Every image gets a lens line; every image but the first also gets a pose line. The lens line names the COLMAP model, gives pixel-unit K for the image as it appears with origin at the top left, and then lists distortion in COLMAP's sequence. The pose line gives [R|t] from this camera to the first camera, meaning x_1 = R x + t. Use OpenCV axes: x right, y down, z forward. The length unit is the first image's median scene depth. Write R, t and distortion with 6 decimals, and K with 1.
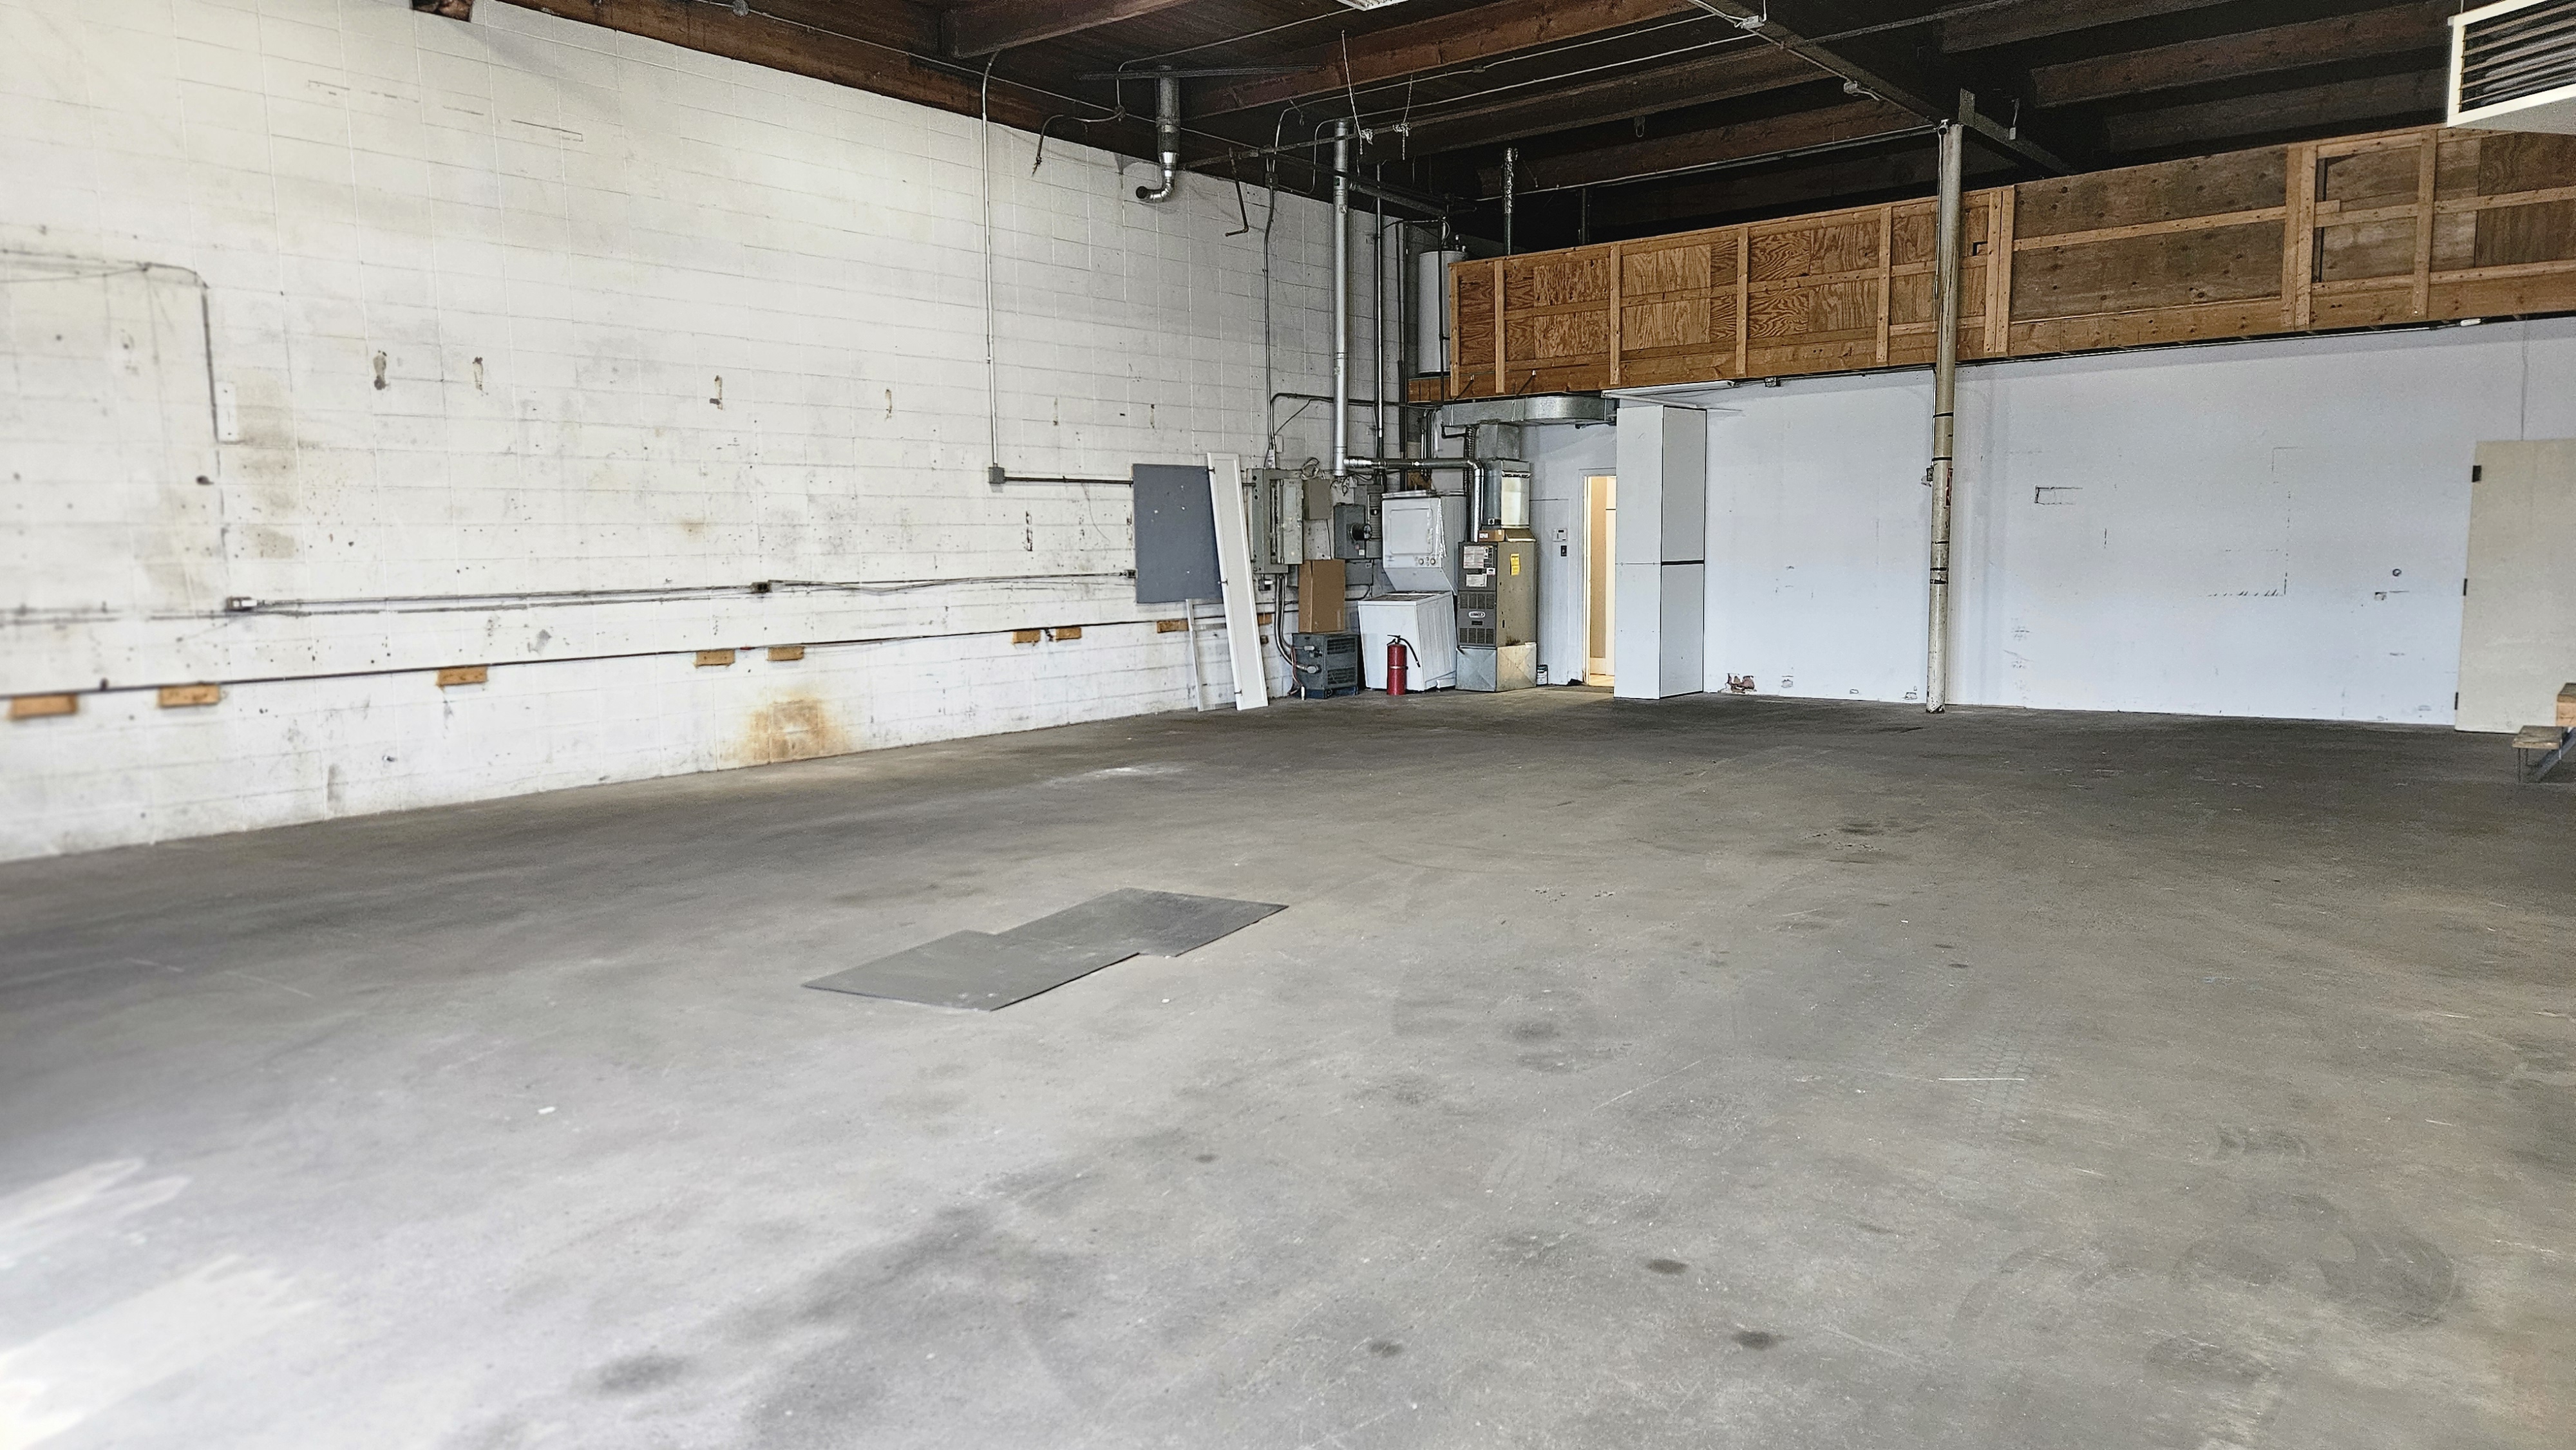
lens RADIAL K [[1723.7, 0, 1290.5], [0, 1723.7, 730.5], [0, 0, 1]] dist [0.069211, -0.070040]
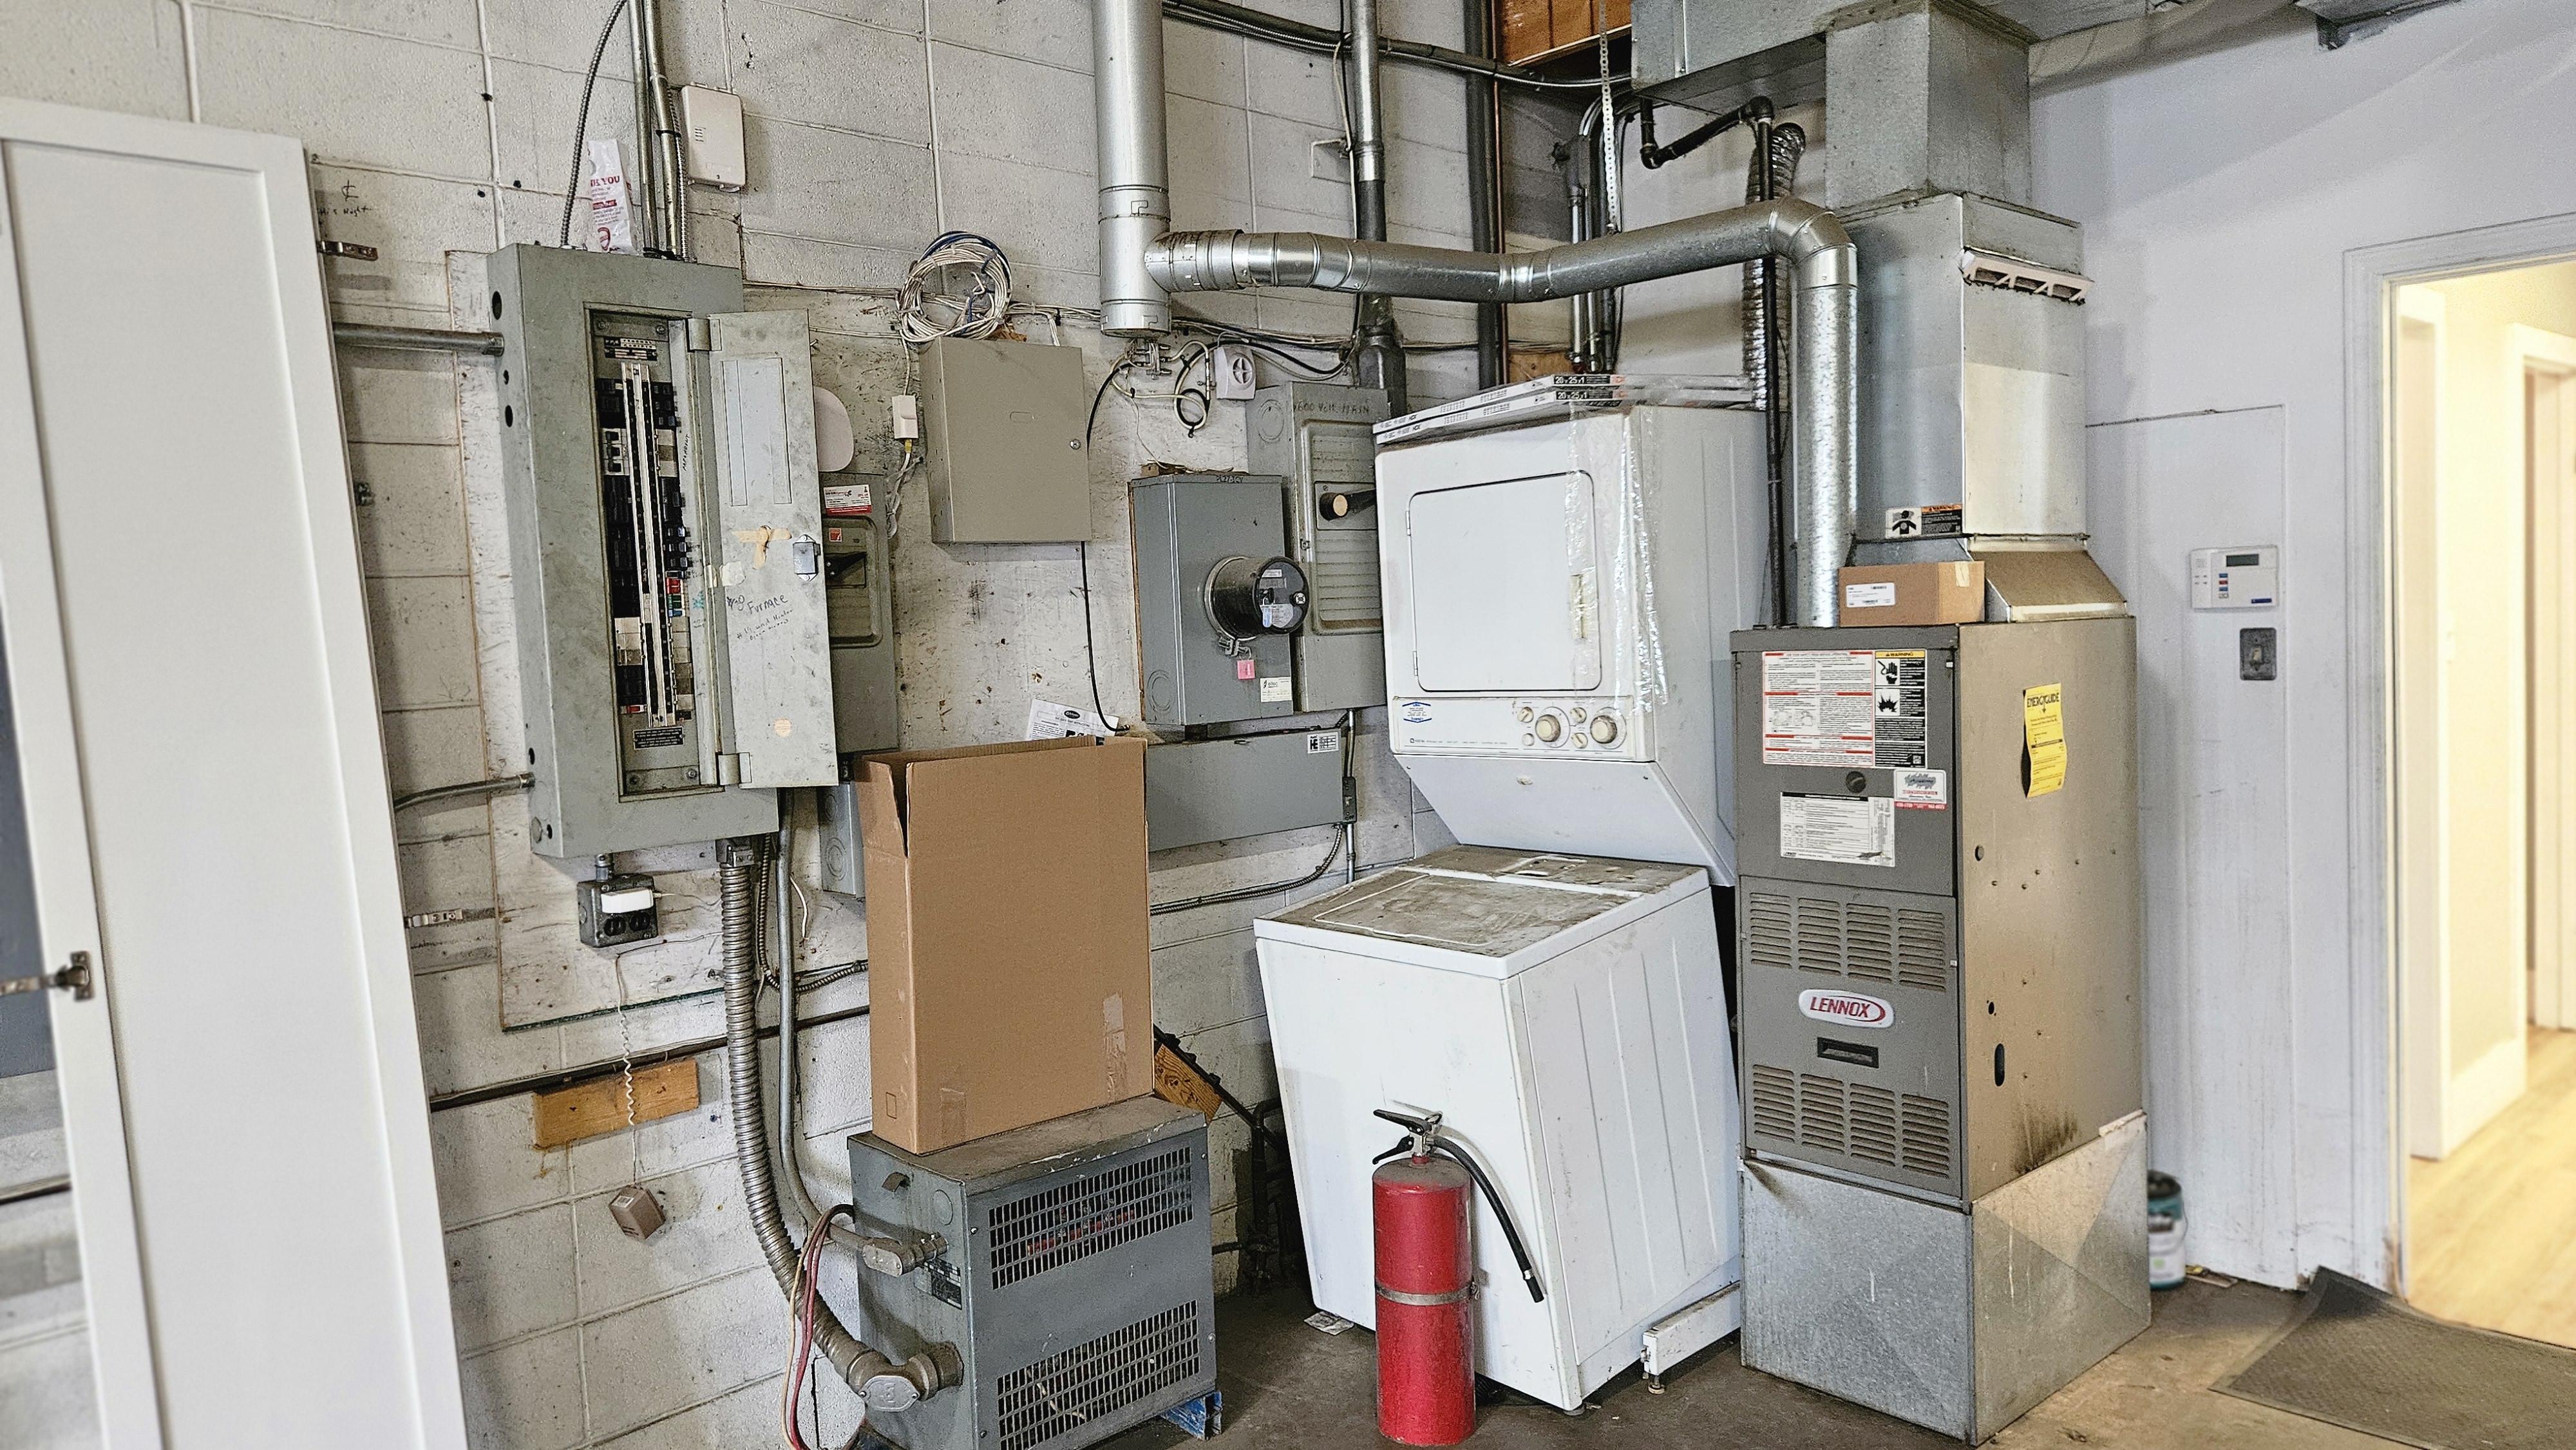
lens RADIAL K [[1723.7, 0, 1266.0], [0, 1723.7, 714.5], [0, 0, 1]] dist [0.069211, -0.070040]
pose [[0.984721, -0.023871, -0.172494, 0.078884], [0.014944, 0.998490, -0.052865, -0.089876], [0.173496, 0.049480, 0.983591, 0.796475]]
